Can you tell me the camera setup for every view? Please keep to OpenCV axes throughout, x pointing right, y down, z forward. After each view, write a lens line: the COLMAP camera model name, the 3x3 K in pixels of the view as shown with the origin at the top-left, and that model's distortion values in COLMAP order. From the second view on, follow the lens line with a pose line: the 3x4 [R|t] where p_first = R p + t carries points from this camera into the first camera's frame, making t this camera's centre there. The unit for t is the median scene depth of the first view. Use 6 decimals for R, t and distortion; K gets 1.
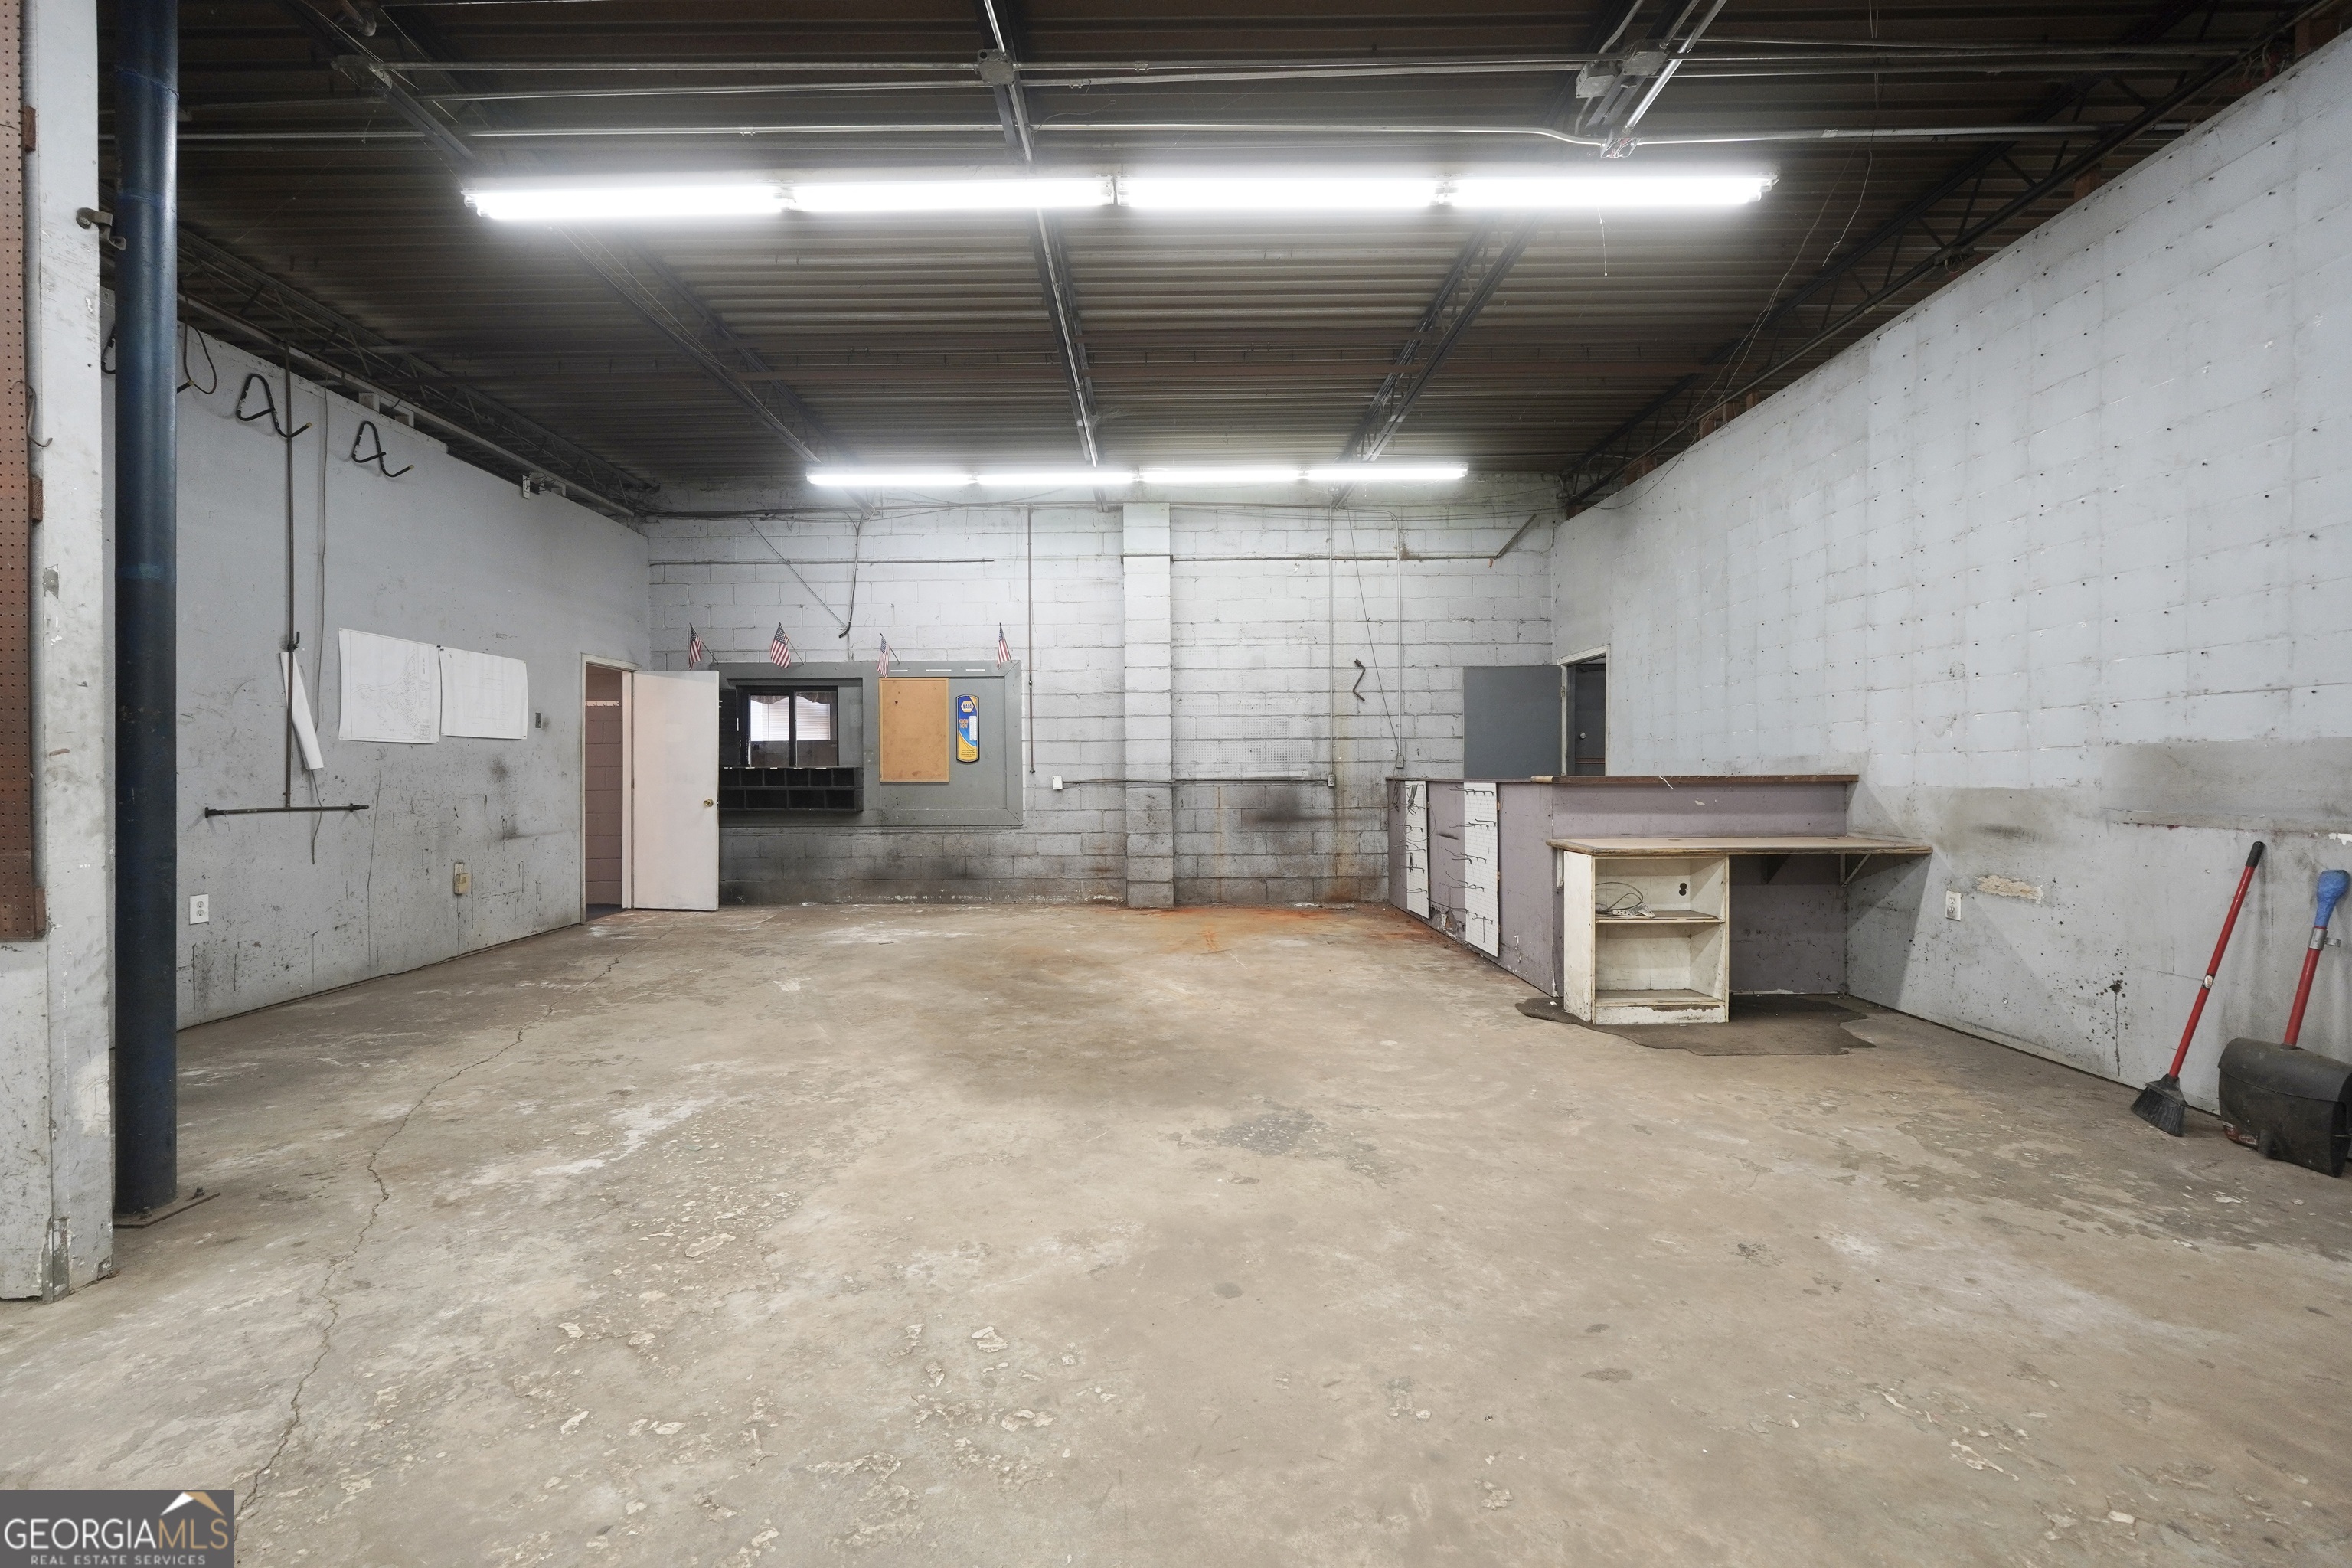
lens RADIAL K [[985.2, 0, 1155.5], [0, 985.2, 783.5], [0, 0, 1]] dist [-0.017694, 0.005971]
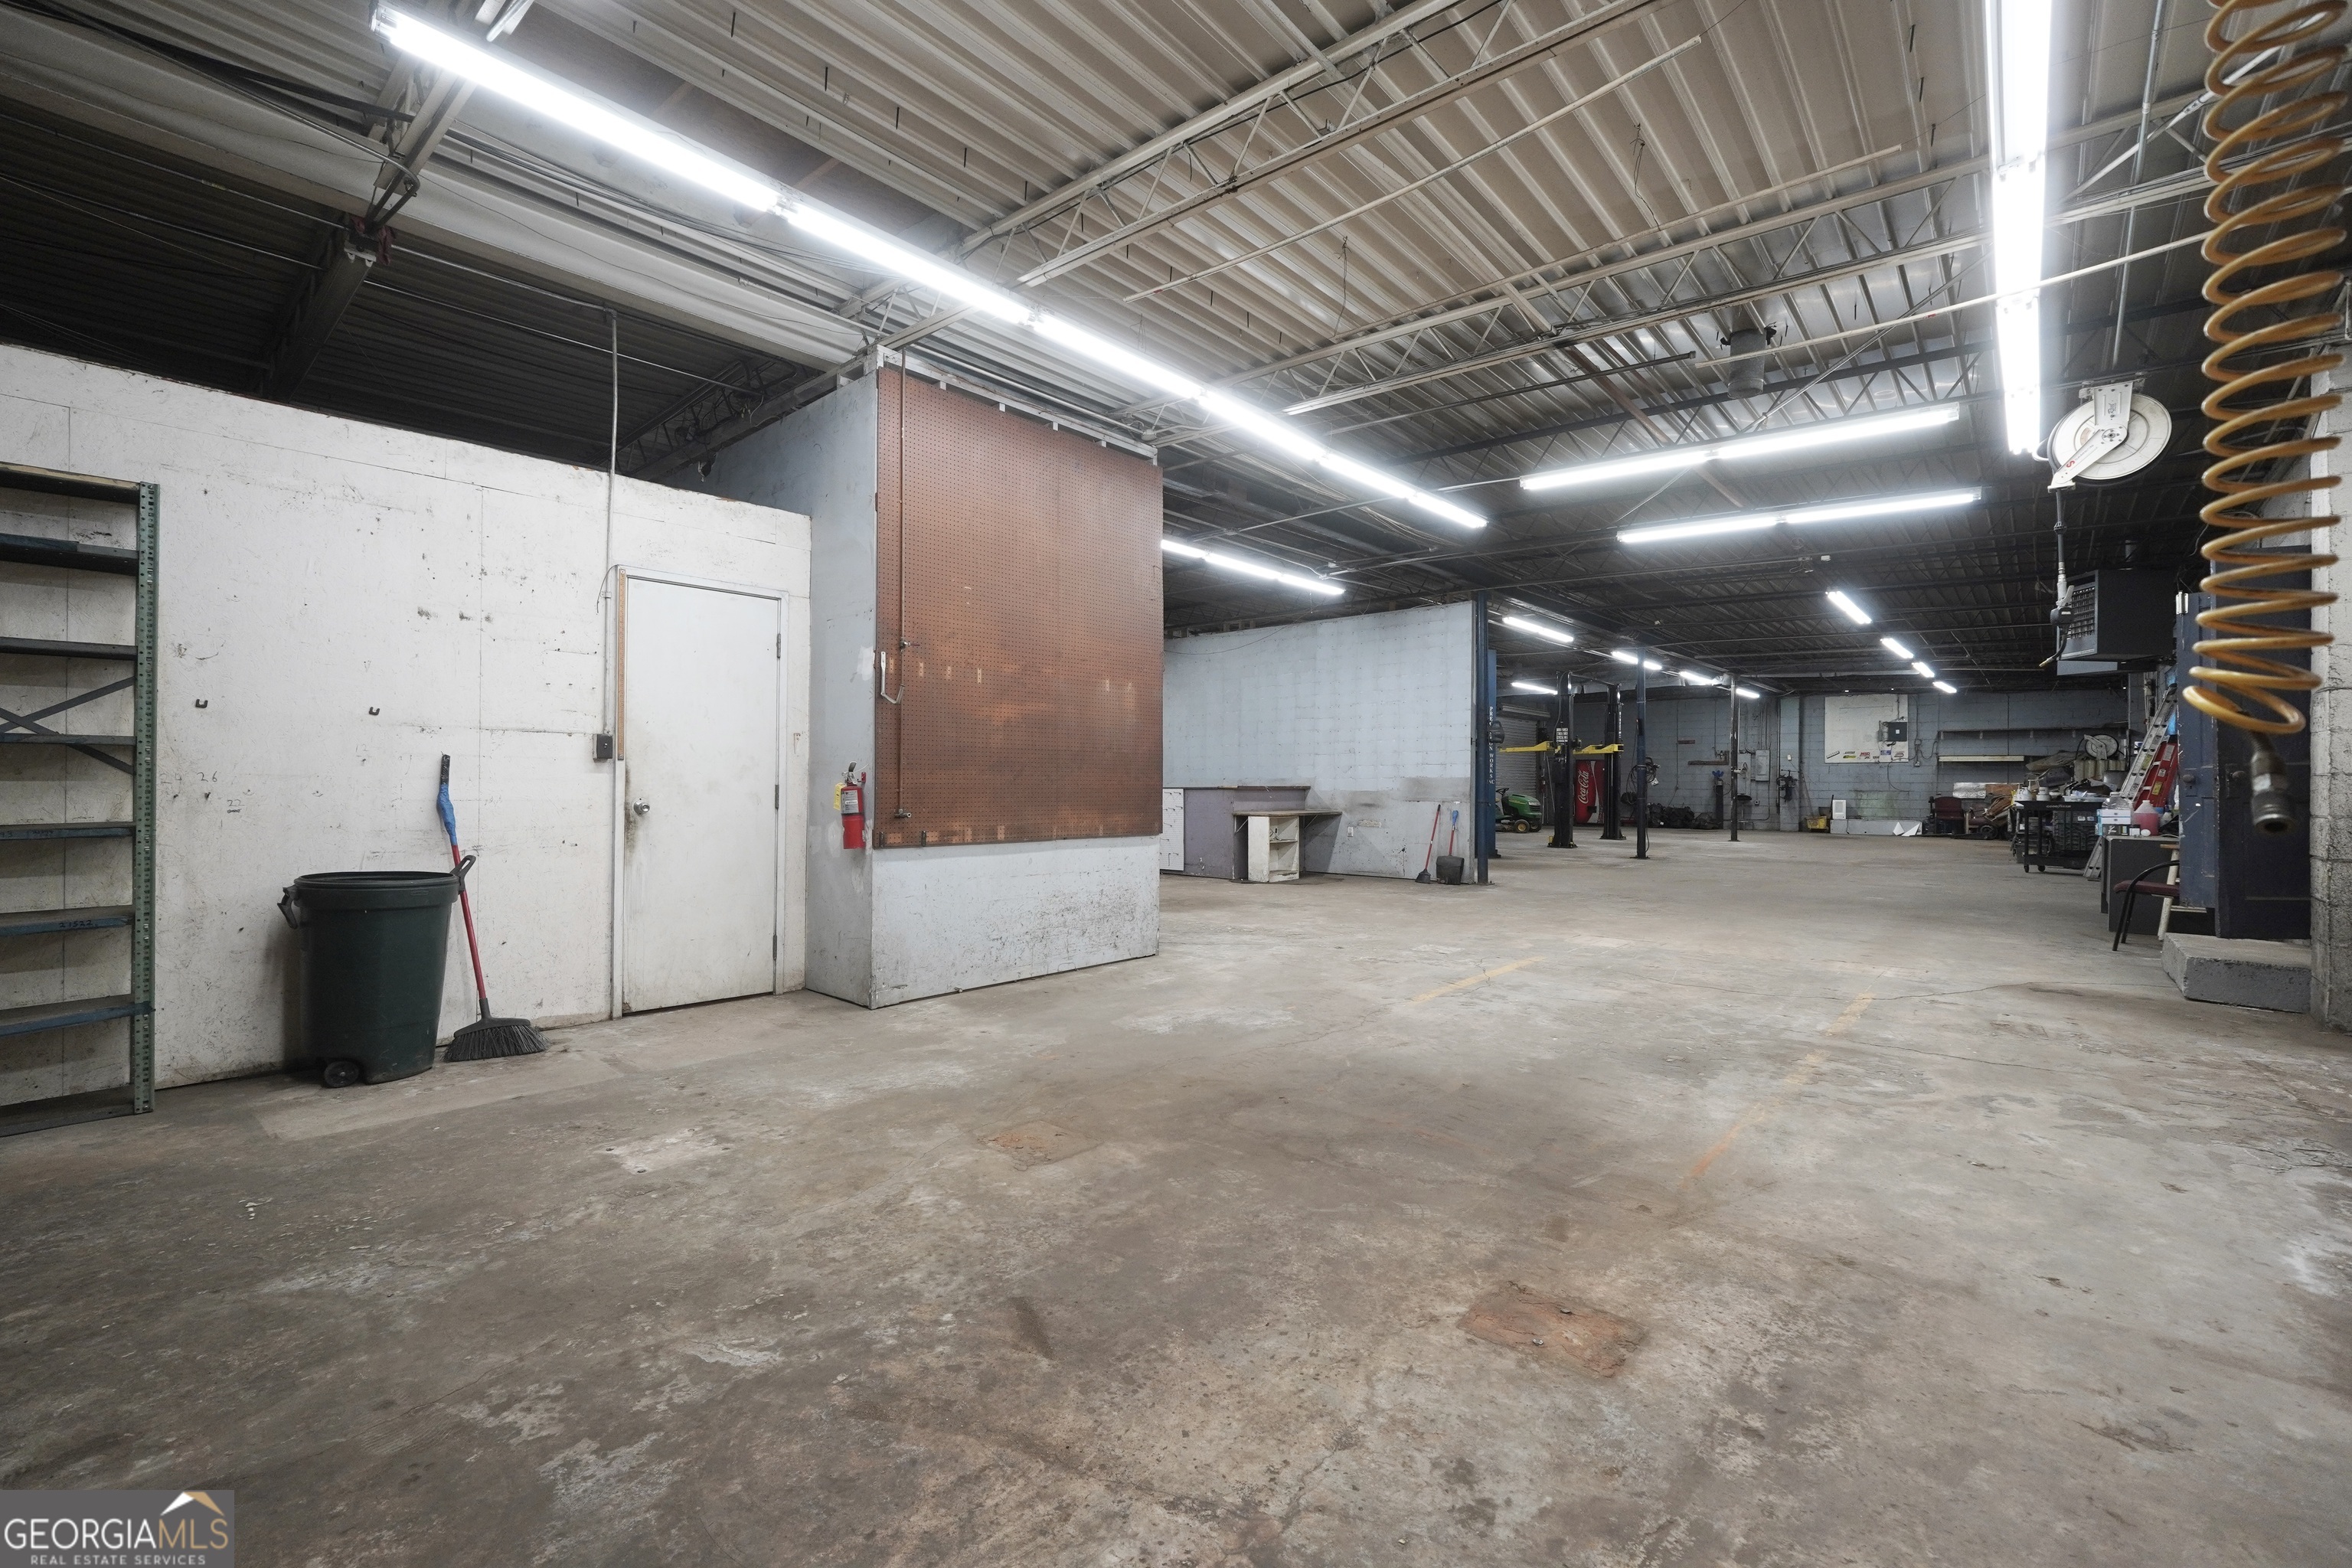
lens RADIAL K [[985.2, 0, 1163.5], [0, 985.2, 780.8], [0, 0, 1]] dist [-0.017694, 0.005971]
pose [[0.662771, 0.012539, 0.748717, -1.681069], [-0.001776, 0.999883, -0.015172, 0.019346], [-0.748820, 0.008726, 0.662716, -0.501468]]
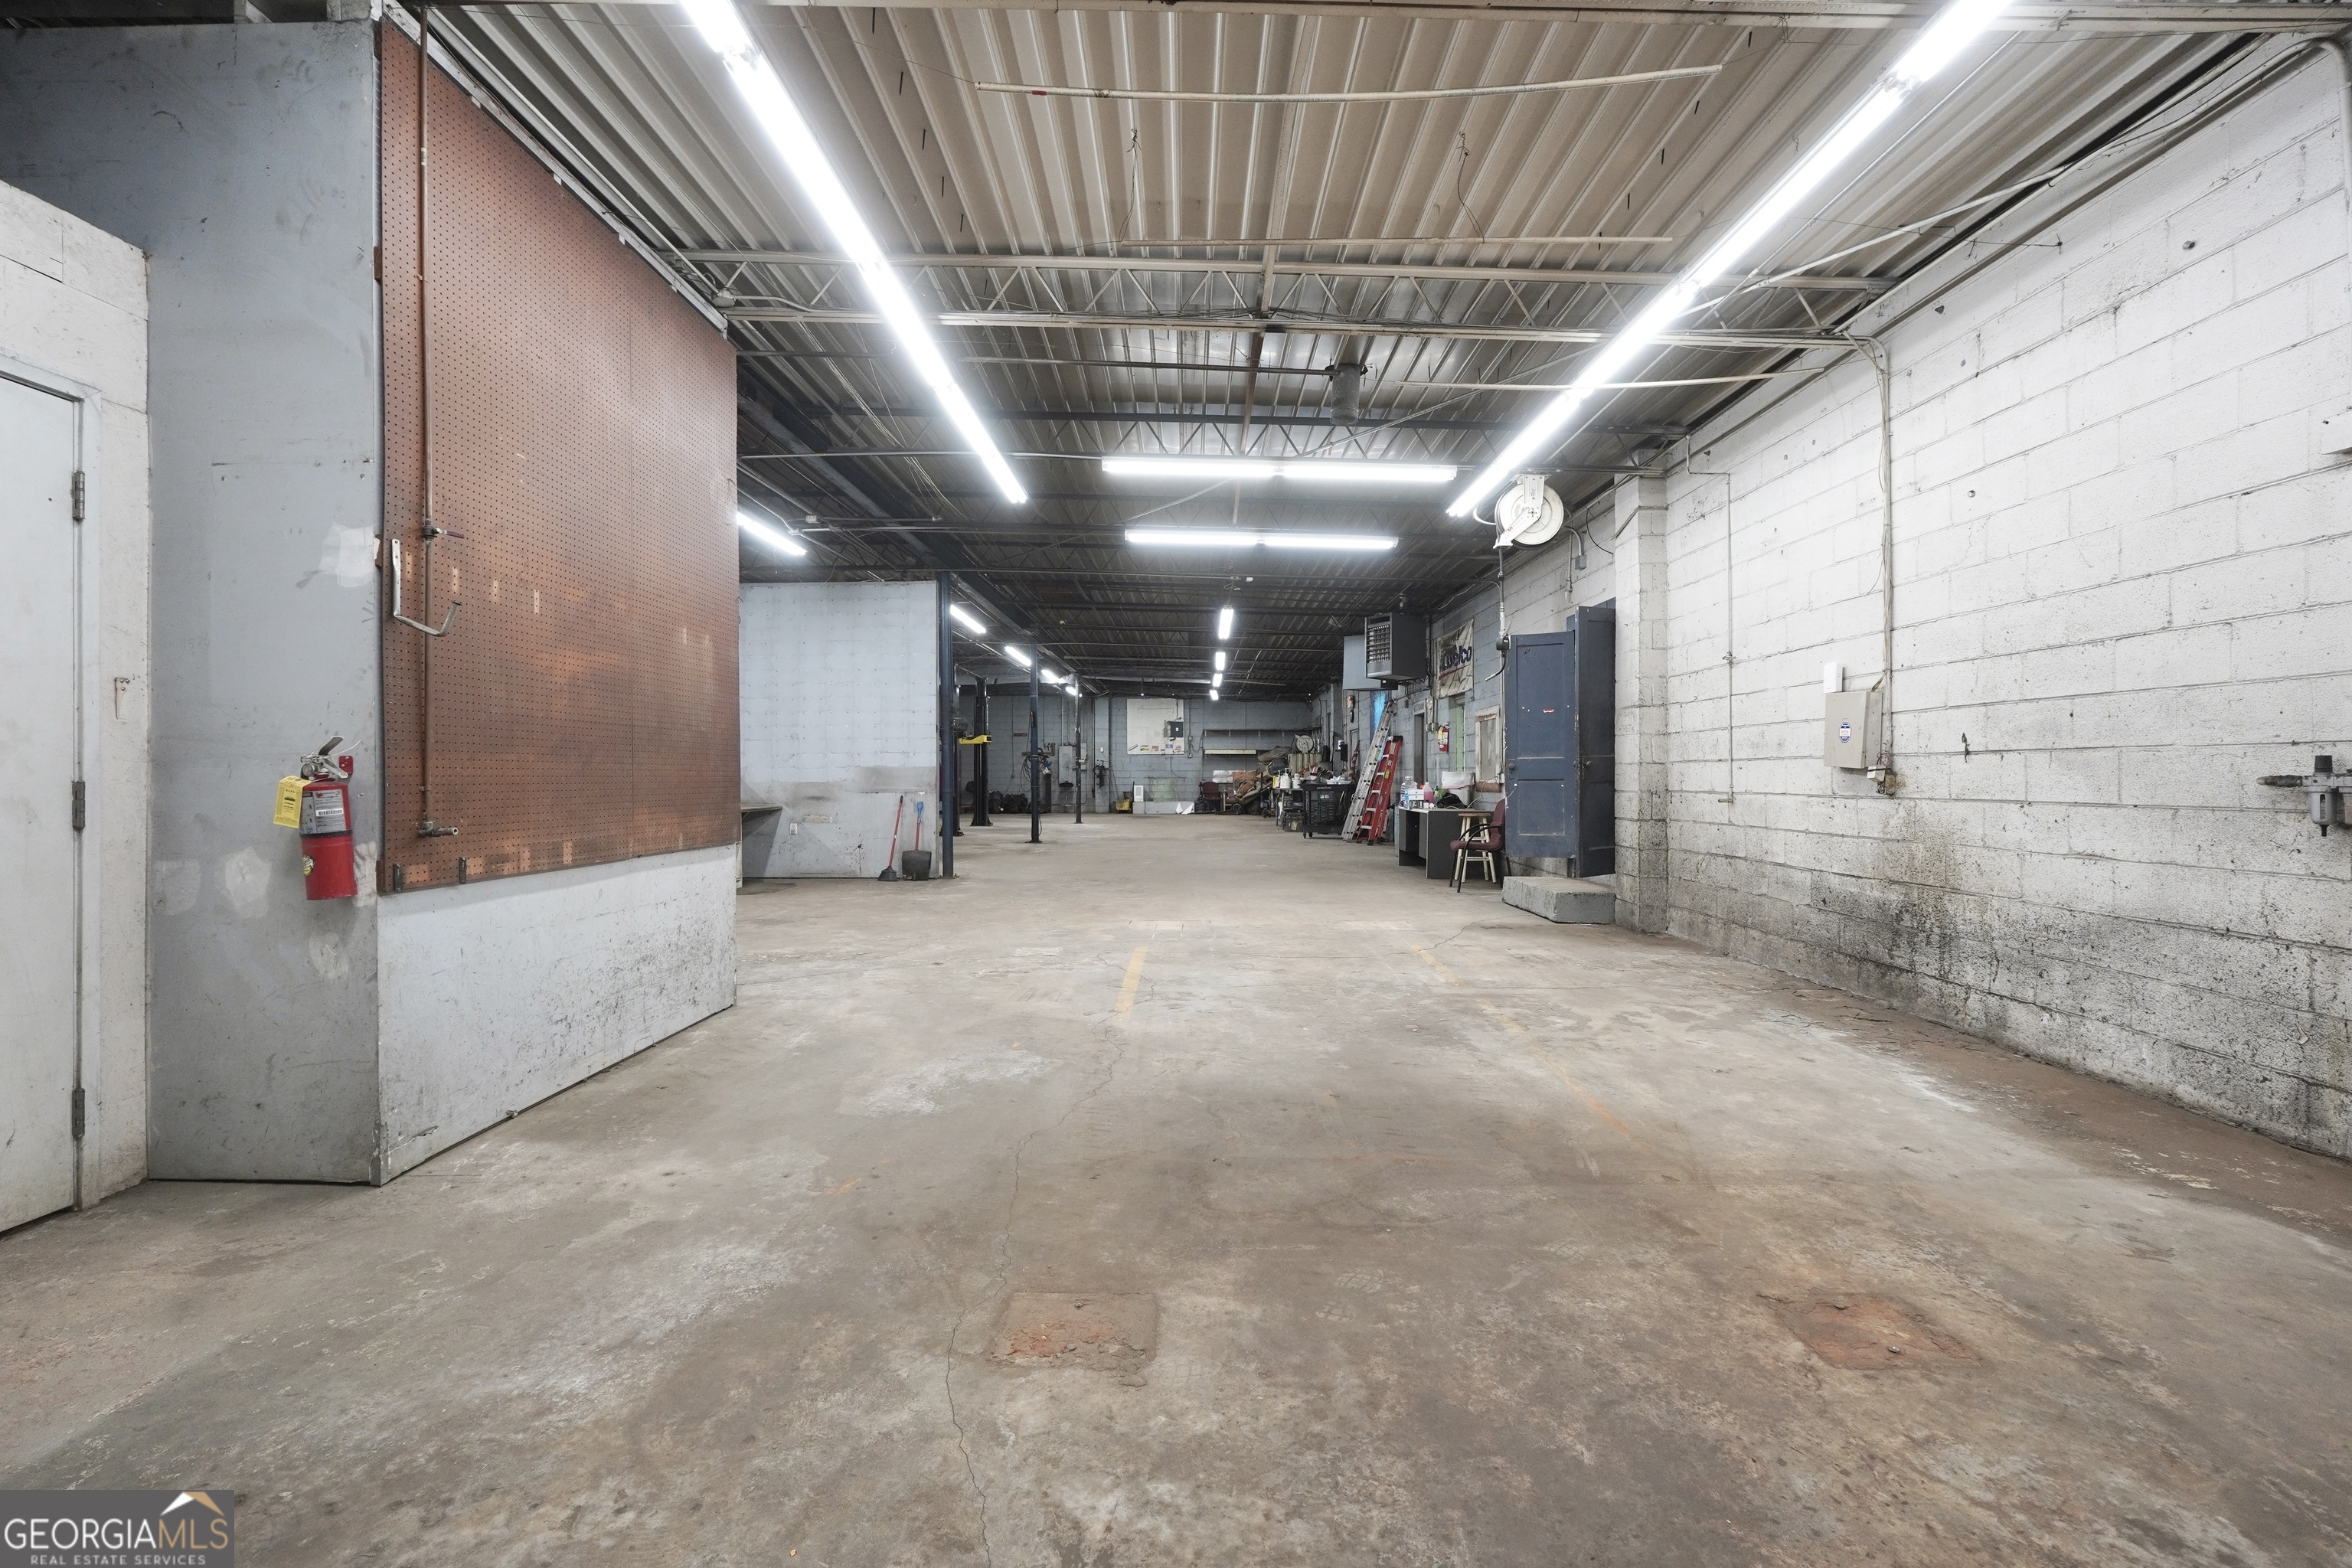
lens RADIAL K [[985.2, 0, 1163.0], [0, 985.2, 780.6], [0, 0, 1]] dist [-0.017694, 0.005971]
pose [[0.018976, 0.001163, 0.999819, -1.663055], [0.012168, 0.999925, -0.001394, 0.015333], [-0.999746, 0.012193, 0.018960, -0.006768]]
